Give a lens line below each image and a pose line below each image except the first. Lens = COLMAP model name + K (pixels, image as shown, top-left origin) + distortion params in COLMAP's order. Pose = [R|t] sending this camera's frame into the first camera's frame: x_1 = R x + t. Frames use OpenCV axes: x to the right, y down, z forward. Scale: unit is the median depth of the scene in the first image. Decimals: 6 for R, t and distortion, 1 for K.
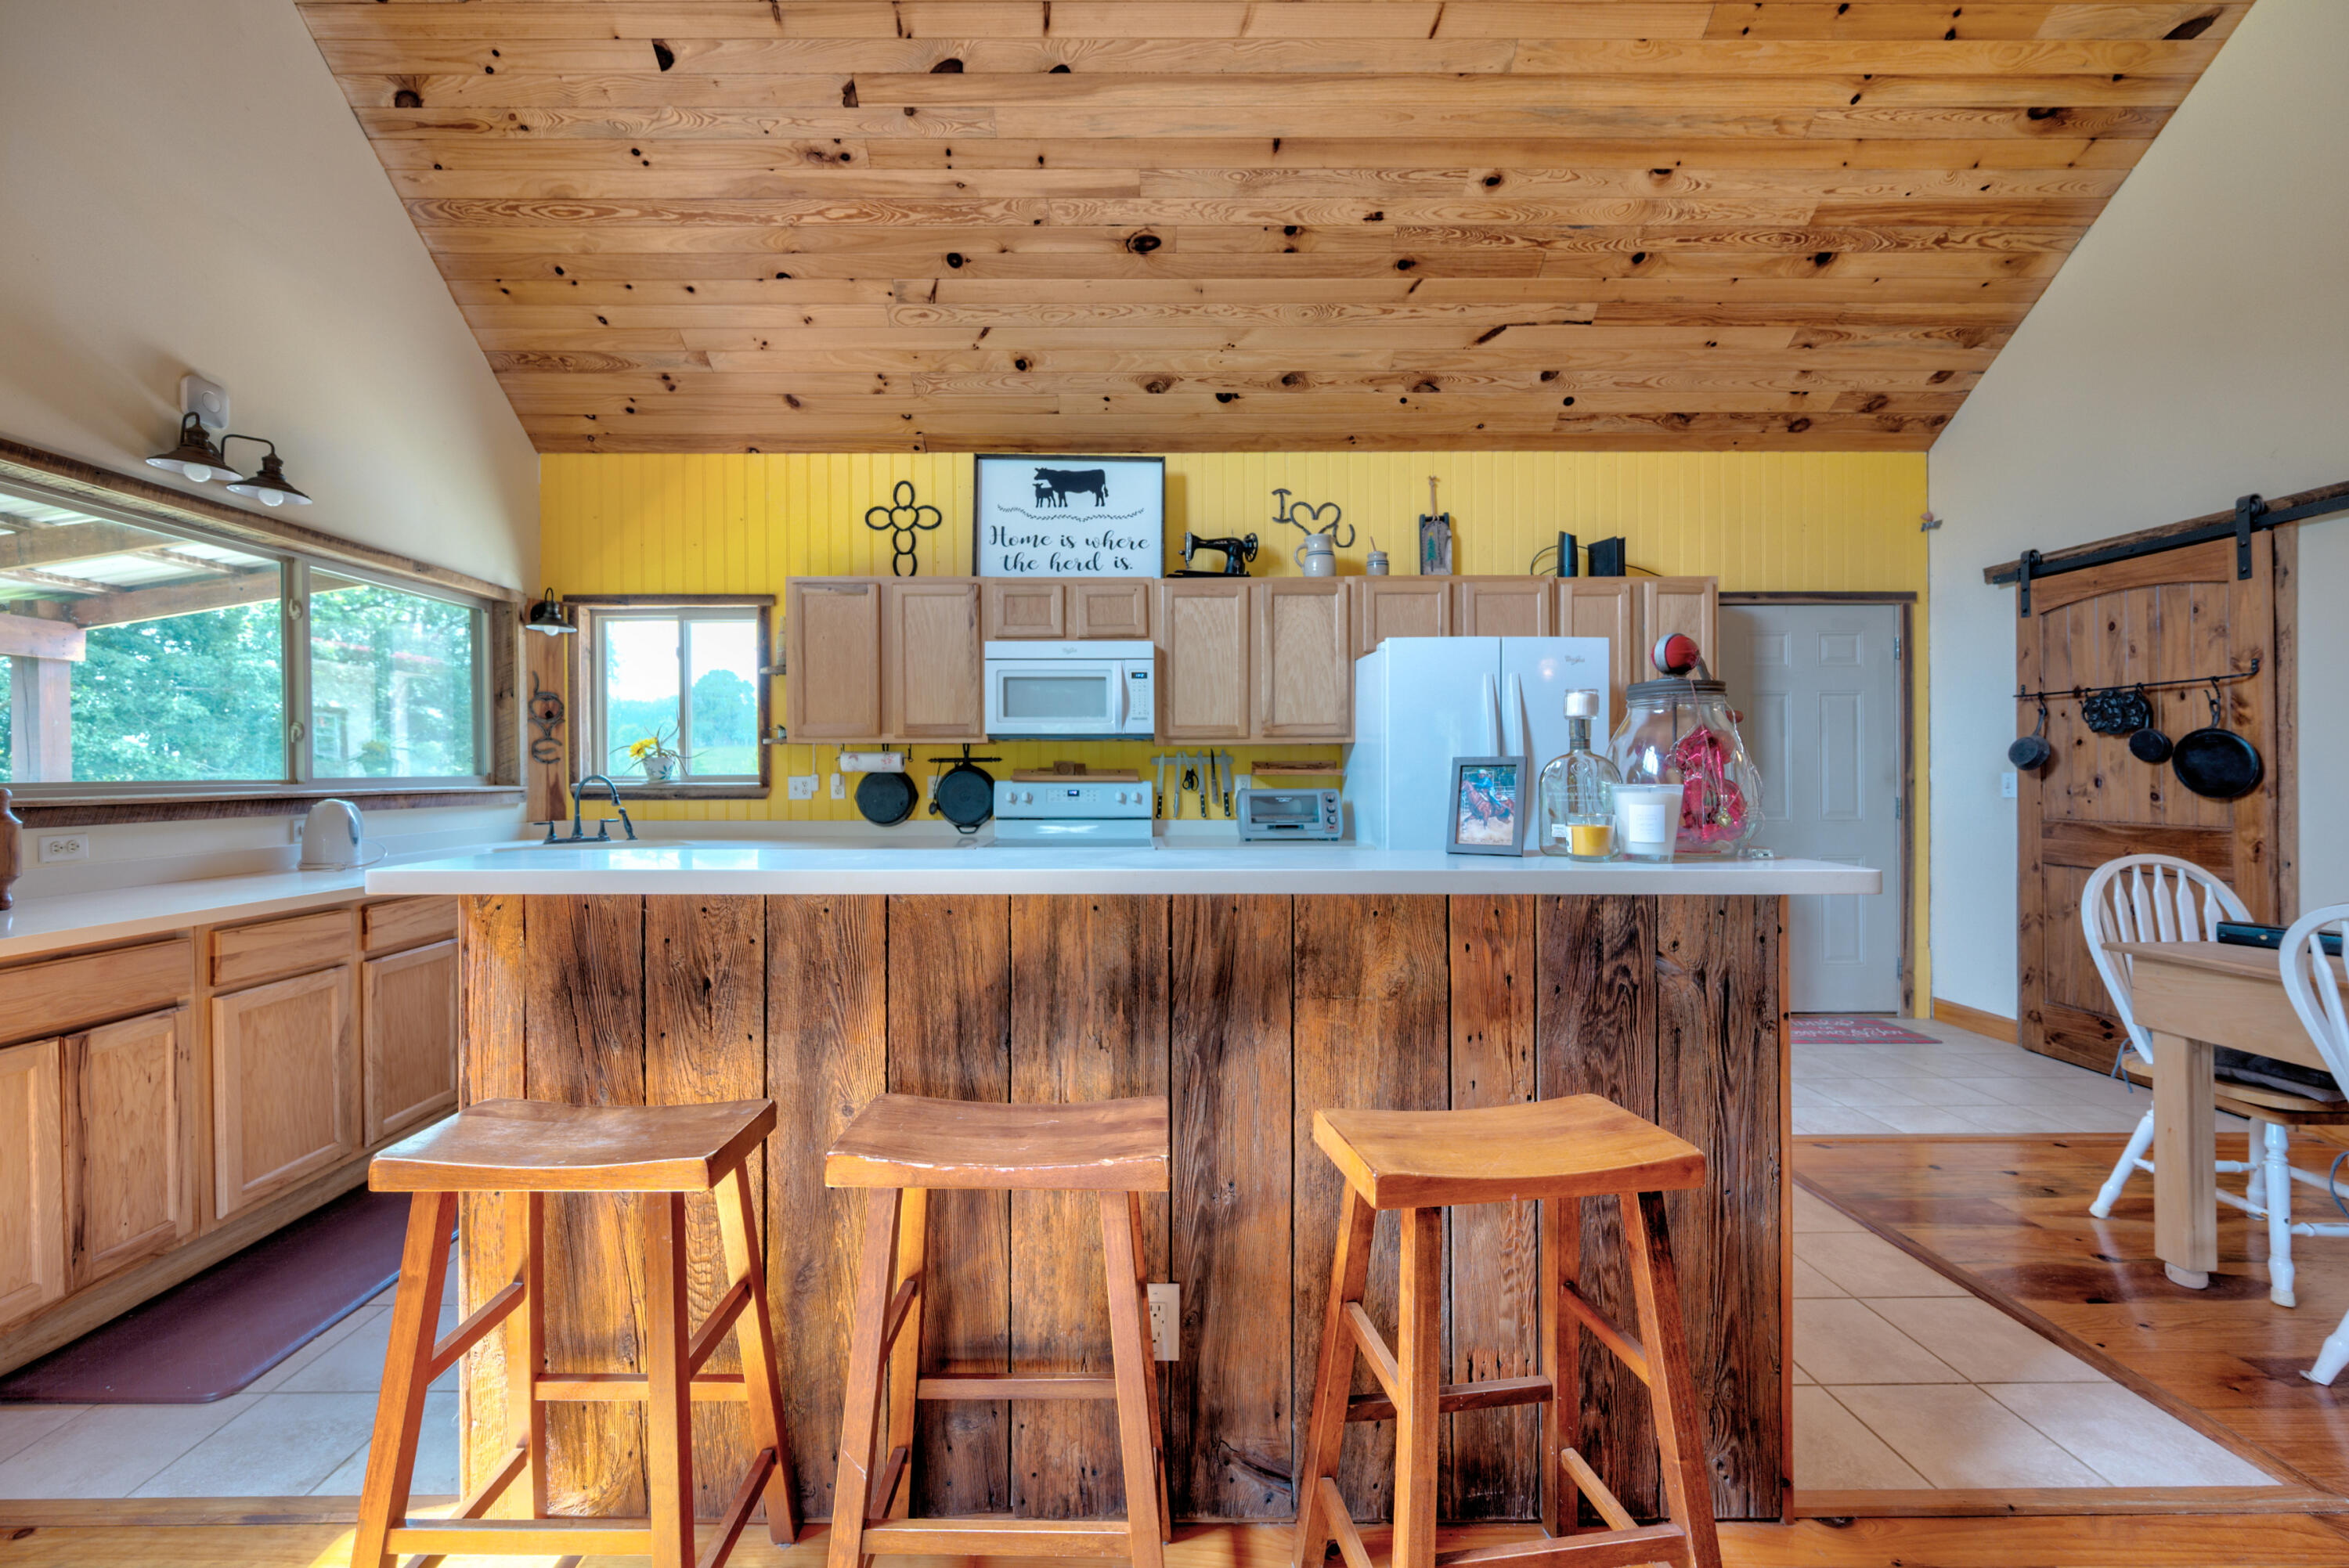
lens RADIAL K [[935.9, 0, 1136.4], [0, 935.9, 782.6], [0, 0, 1]] dist [0.000095, -0.000138]
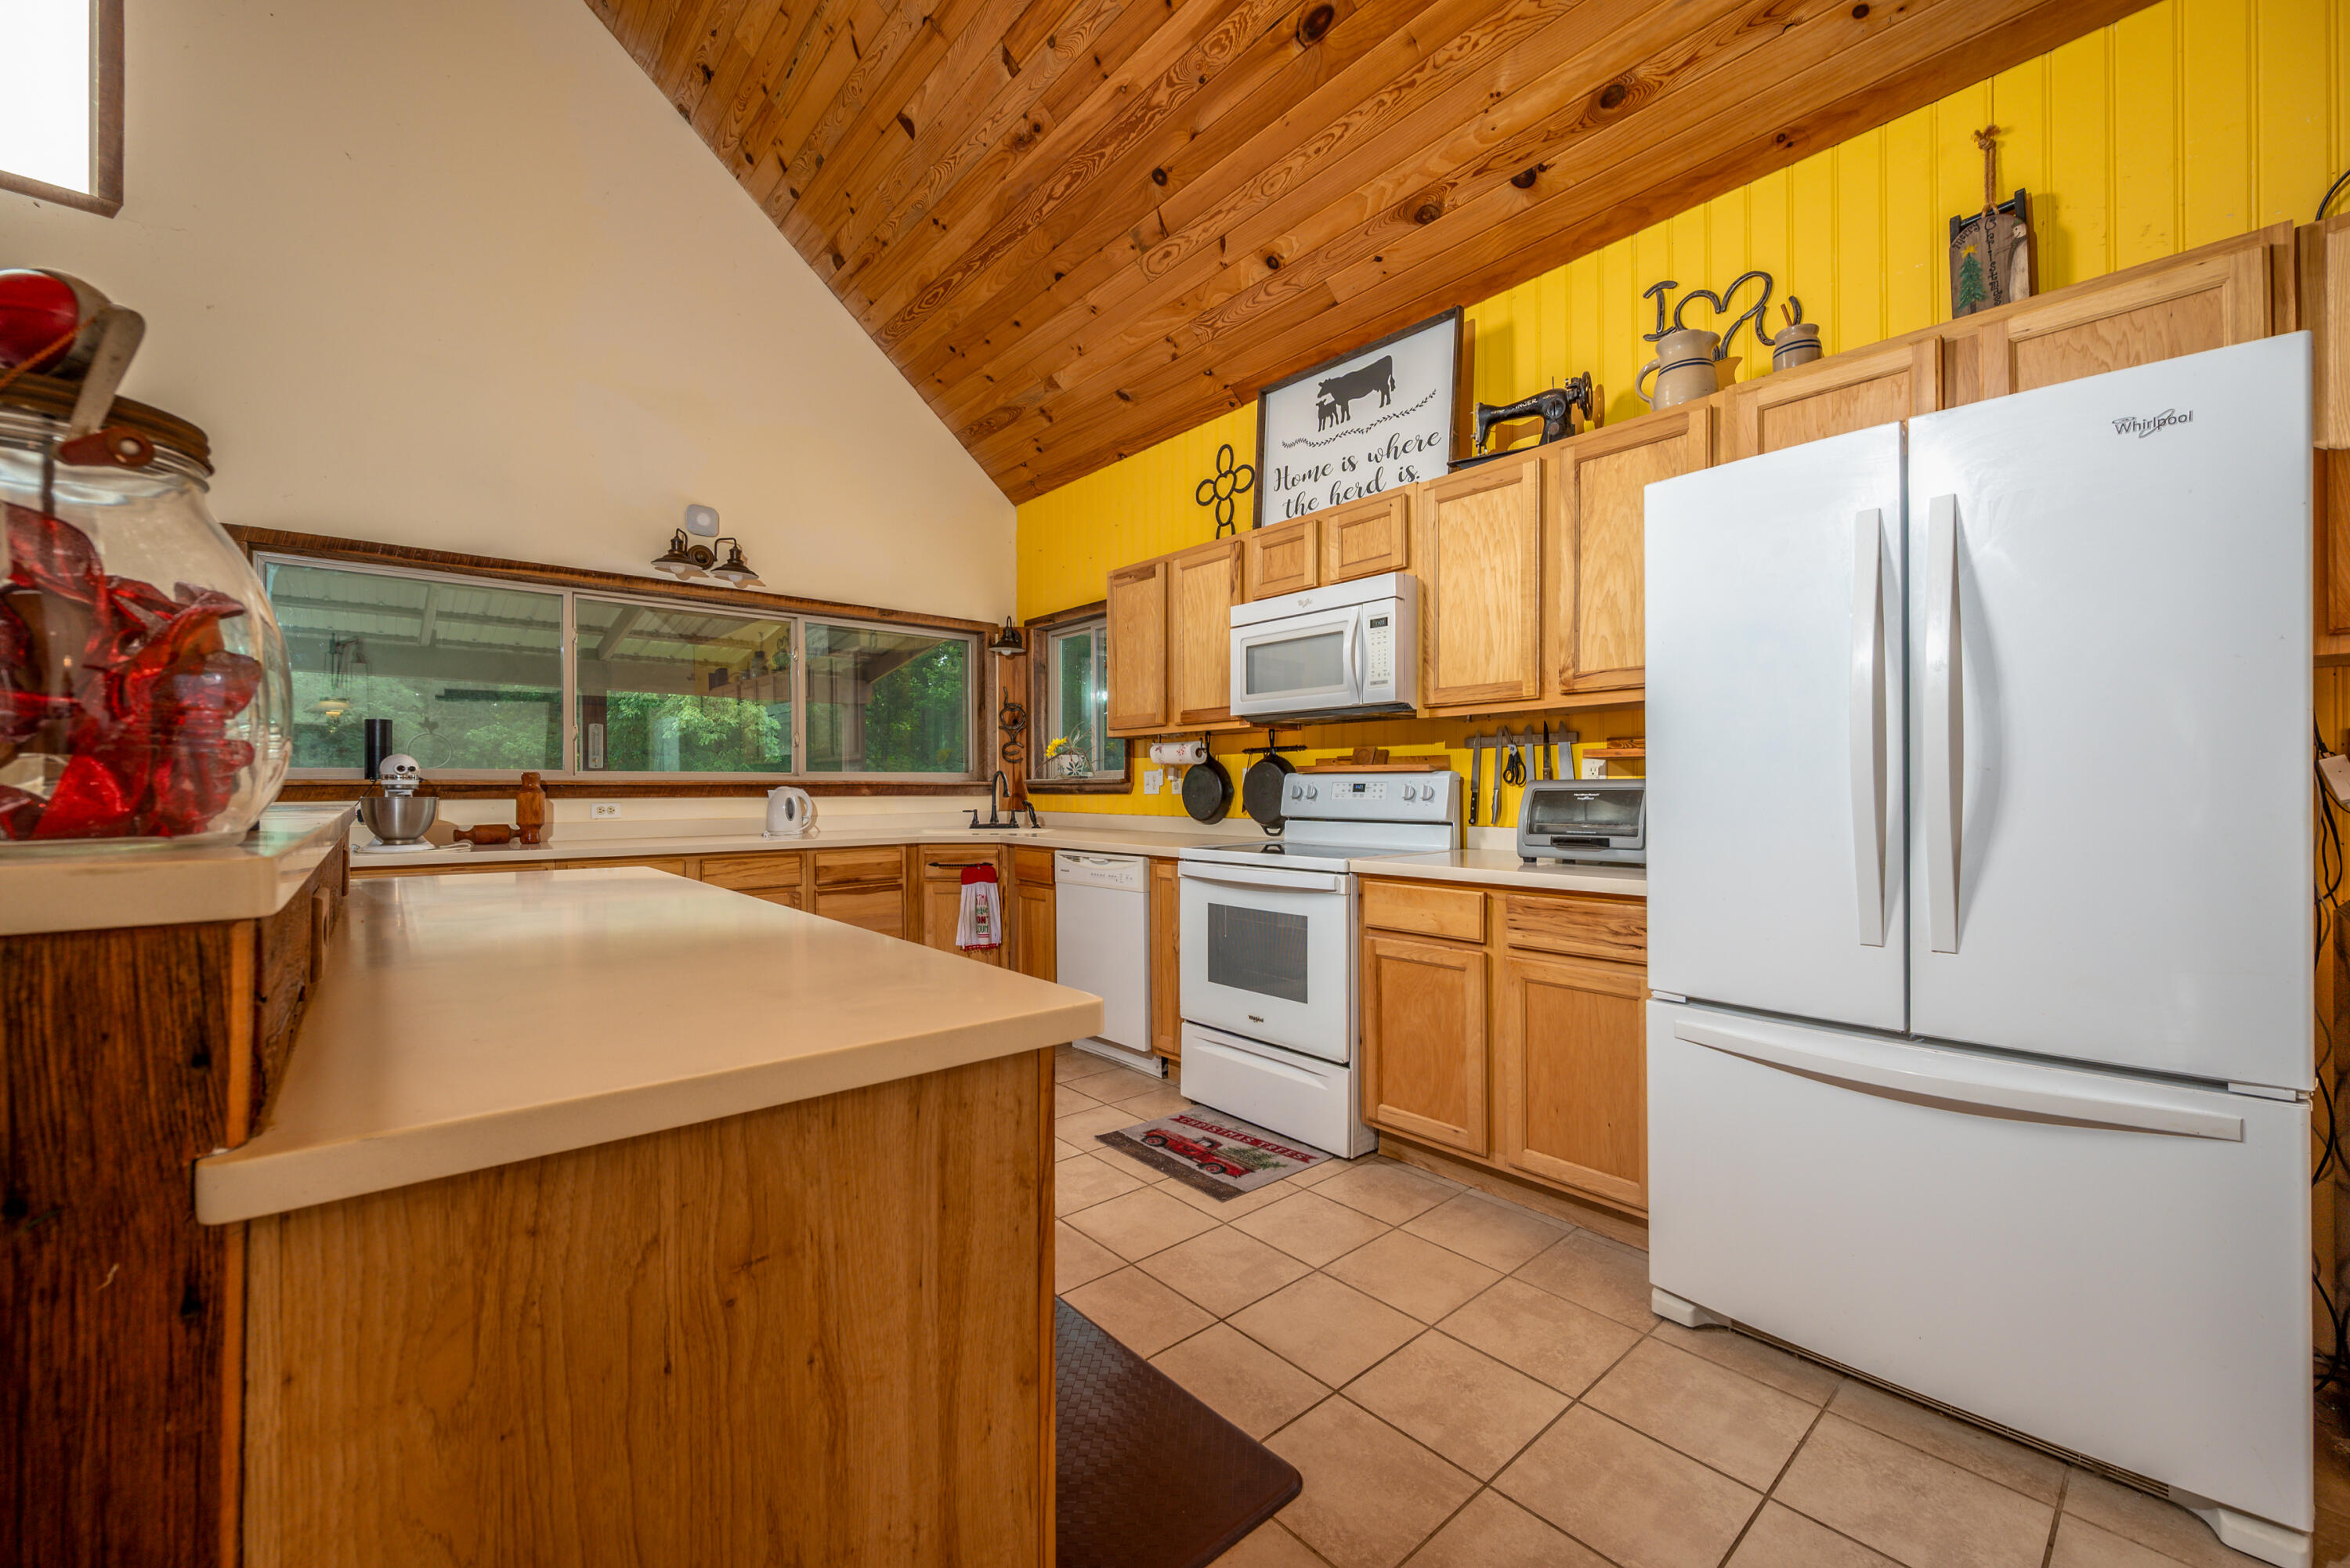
lens RADIAL K [[924.5, 0, 1188.1], [0, 924.5, 789.5], [0, 0, 1]] dist [0.000349, 0.000167]
pose [[0.659858, 0.001601, -0.751389, 0.416472], [-0.009937, 0.999929, -0.006596, 0.019099], [0.751325, 0.011819, 0.659827, 0.397423]]
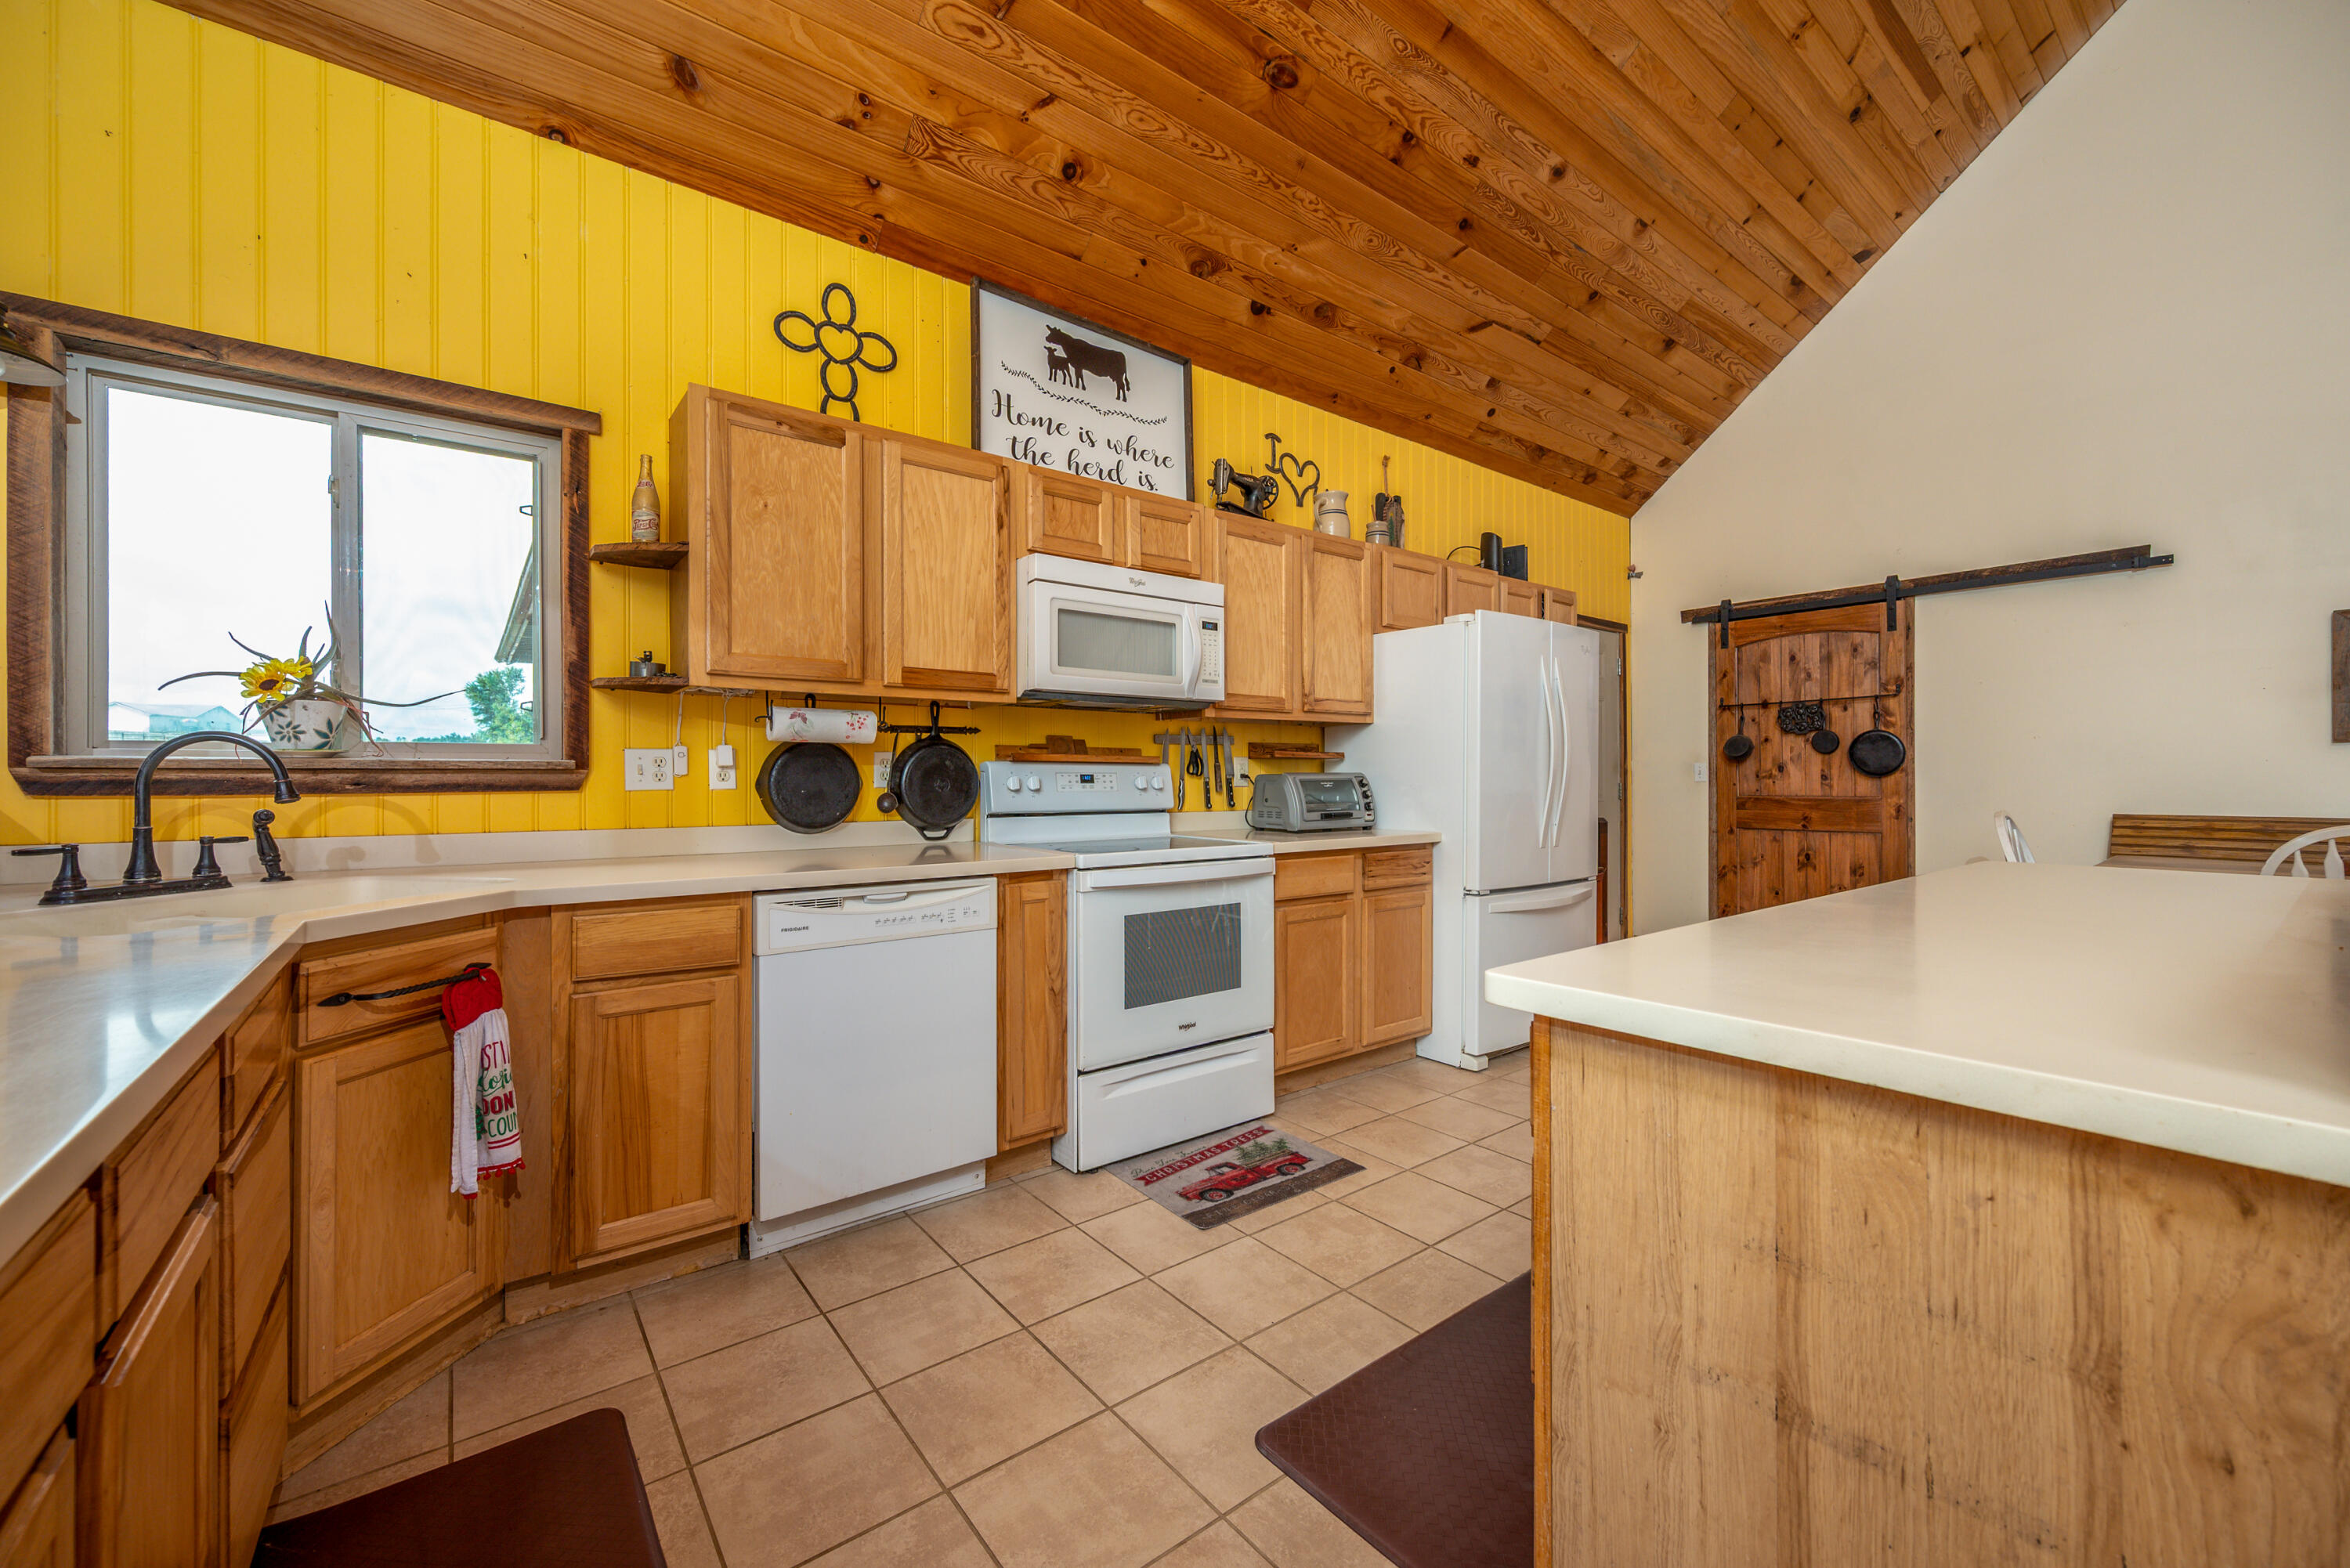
lens RADIAL K [[922.2, 0, 1175.2], [0, 922.2, 777.6], [0, 0, 1]] dist [-0.000602, 0.000077]
pose [[0.792185, 0.000966, 0.610280, -0.462377], [0.007968, 0.999897, -0.011926, 0.019714], [-0.610229, 0.014310, 0.792096, 0.387162]]
